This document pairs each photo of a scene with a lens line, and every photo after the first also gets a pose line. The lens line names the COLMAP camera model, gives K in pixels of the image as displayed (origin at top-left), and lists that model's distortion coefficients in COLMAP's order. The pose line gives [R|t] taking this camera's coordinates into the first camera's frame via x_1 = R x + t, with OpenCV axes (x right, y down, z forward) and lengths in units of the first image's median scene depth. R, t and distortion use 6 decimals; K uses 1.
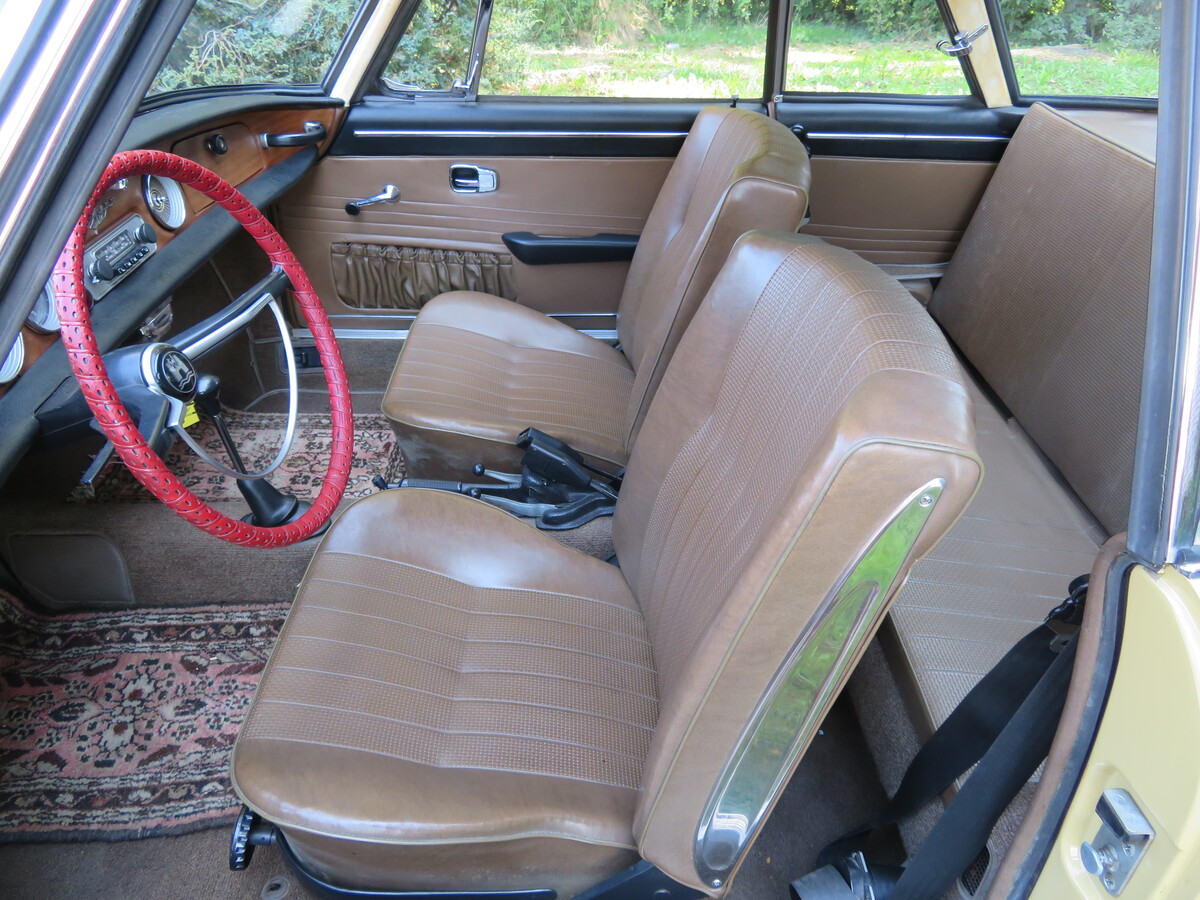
lens RADIAL K [[857.0, 0, 600.0], [0, 857.0, 450.0], [0, 0, 1]] dist [-0.004695, 0.001156]
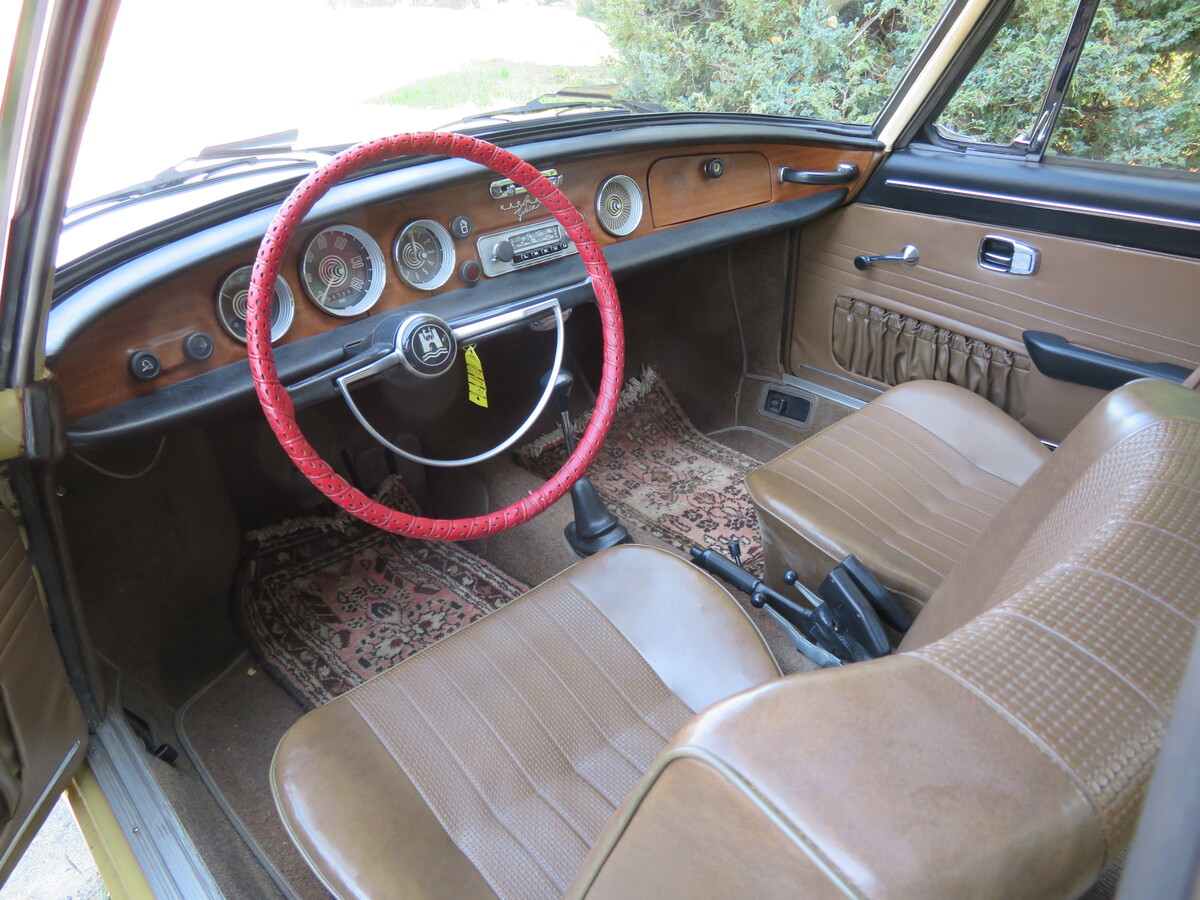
lens RADIAL K [[857.0, 0, 600.0], [0, 857.0, 450.0], [0, 0, 1]] dist [-0.004695, 0.001156]
pose [[0.662660, 0.331516, -0.671550, 0.206509], [-0.379053, 0.921821, 0.081030, -0.072768], [0.645911, 0.200857, 0.736516, 0.210711]]
